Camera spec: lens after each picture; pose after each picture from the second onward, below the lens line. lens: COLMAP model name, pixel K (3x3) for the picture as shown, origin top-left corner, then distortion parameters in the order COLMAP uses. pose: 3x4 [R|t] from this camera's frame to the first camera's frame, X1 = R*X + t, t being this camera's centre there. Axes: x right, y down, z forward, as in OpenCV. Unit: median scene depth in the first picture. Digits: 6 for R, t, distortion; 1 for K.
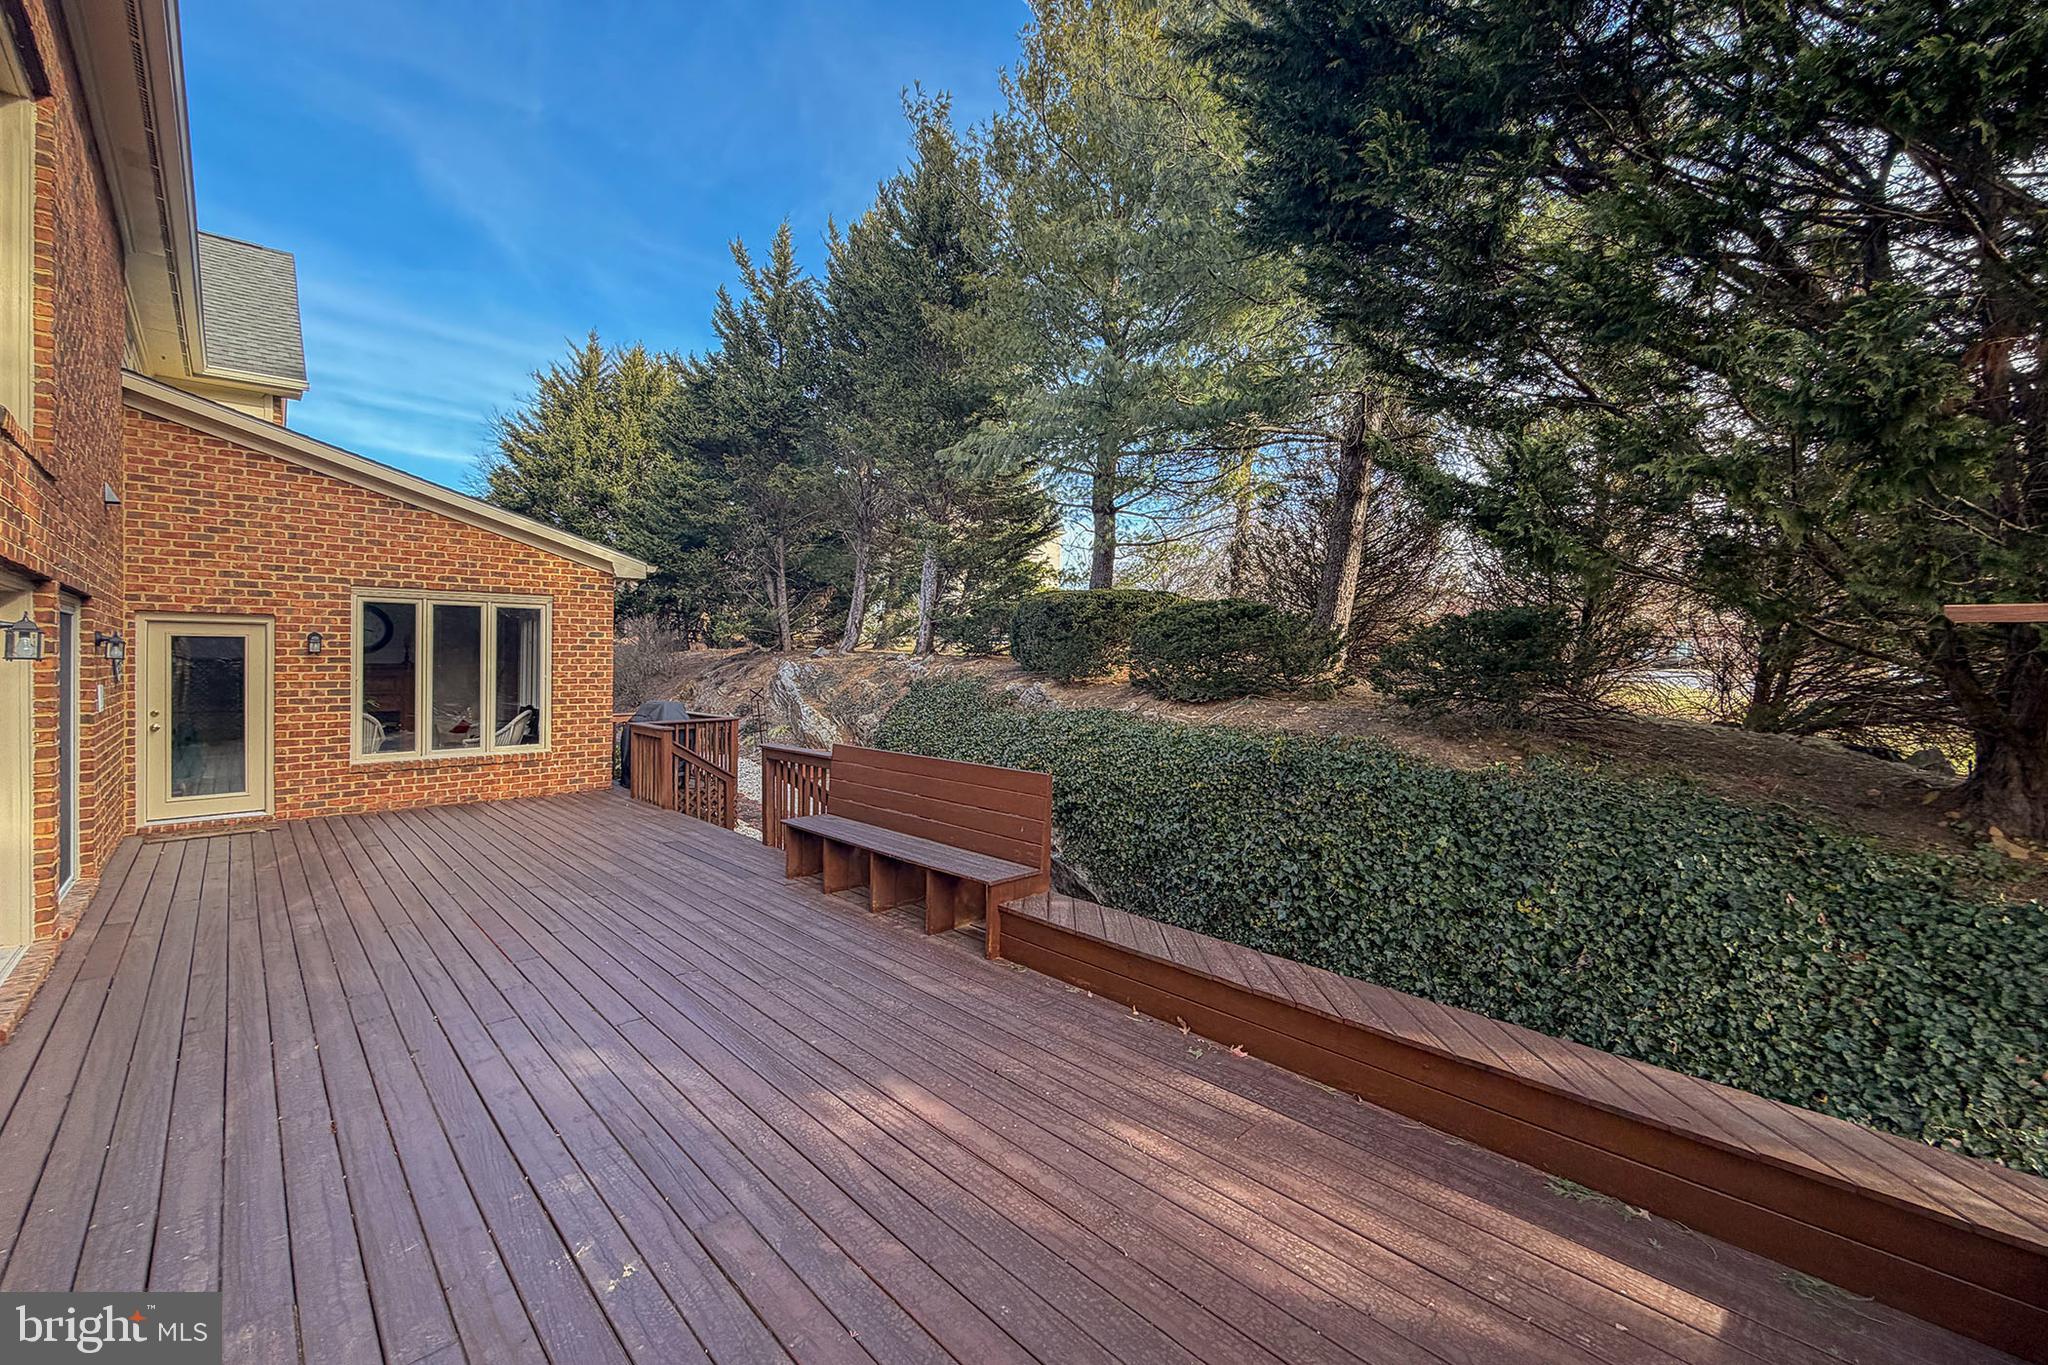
lens RADIAL K [[827.8, 0, 1024.0], [0, 827.8, 682.5], [0, 0, 1]] dist [0.001053, 0.000085]
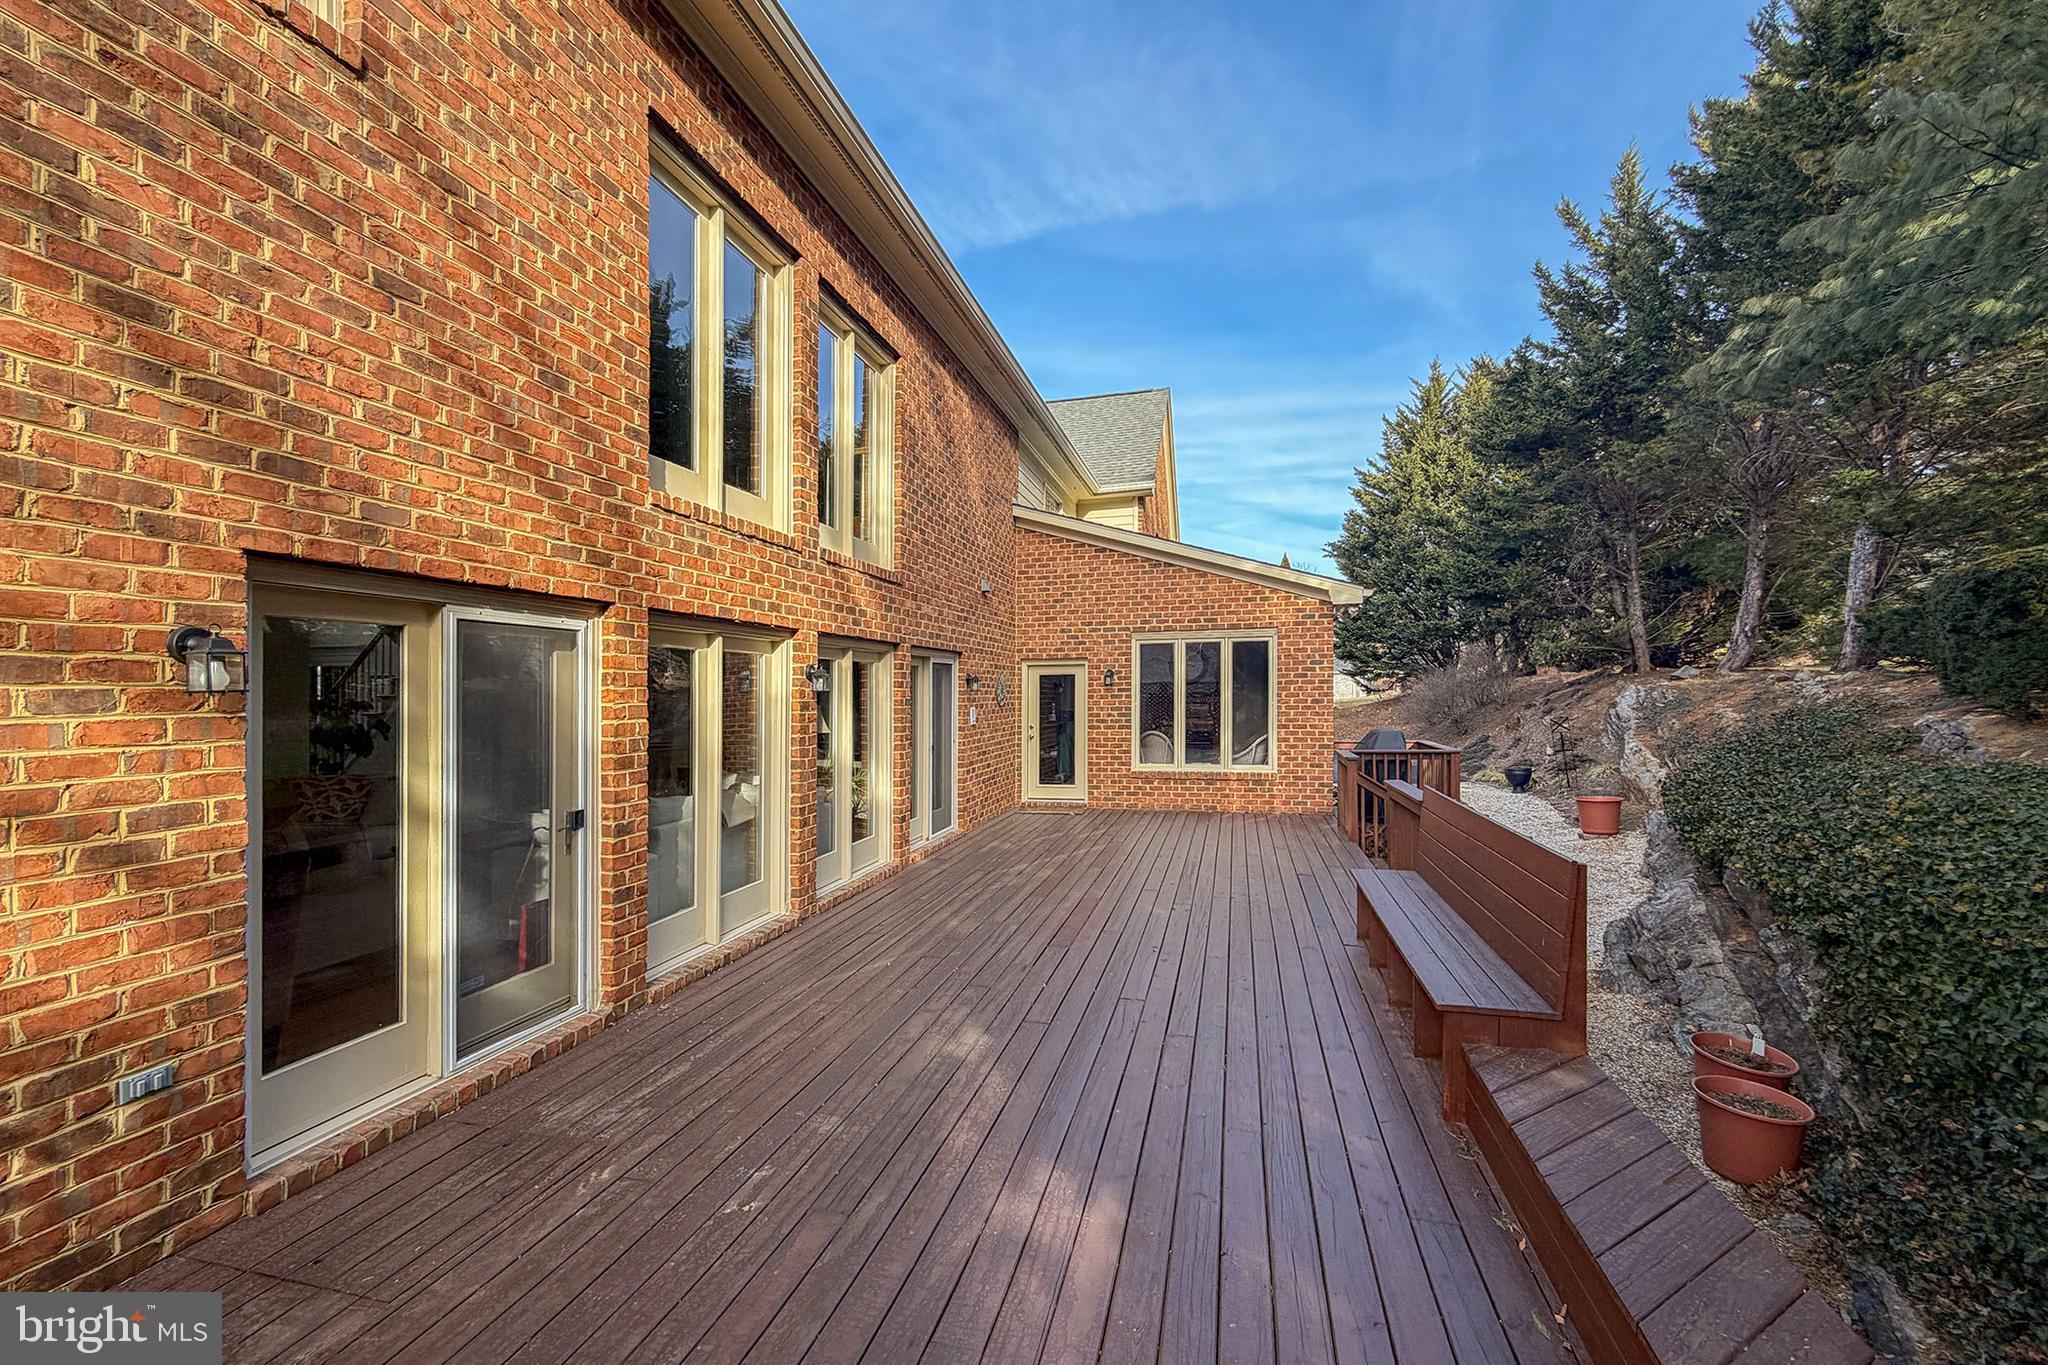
lens RADIAL K [[820.3, 0, 1016.0], [0, 820.3, 683.2], [0, 0, 1]] dist [-0.000489, -0.000041]
pose [[0.519834, -0.019387, -0.854047, 0.165388], [-0.008577, 0.999574, -0.027911, -0.000307], [0.854224, 0.021834, 0.519446, 0.160274]]
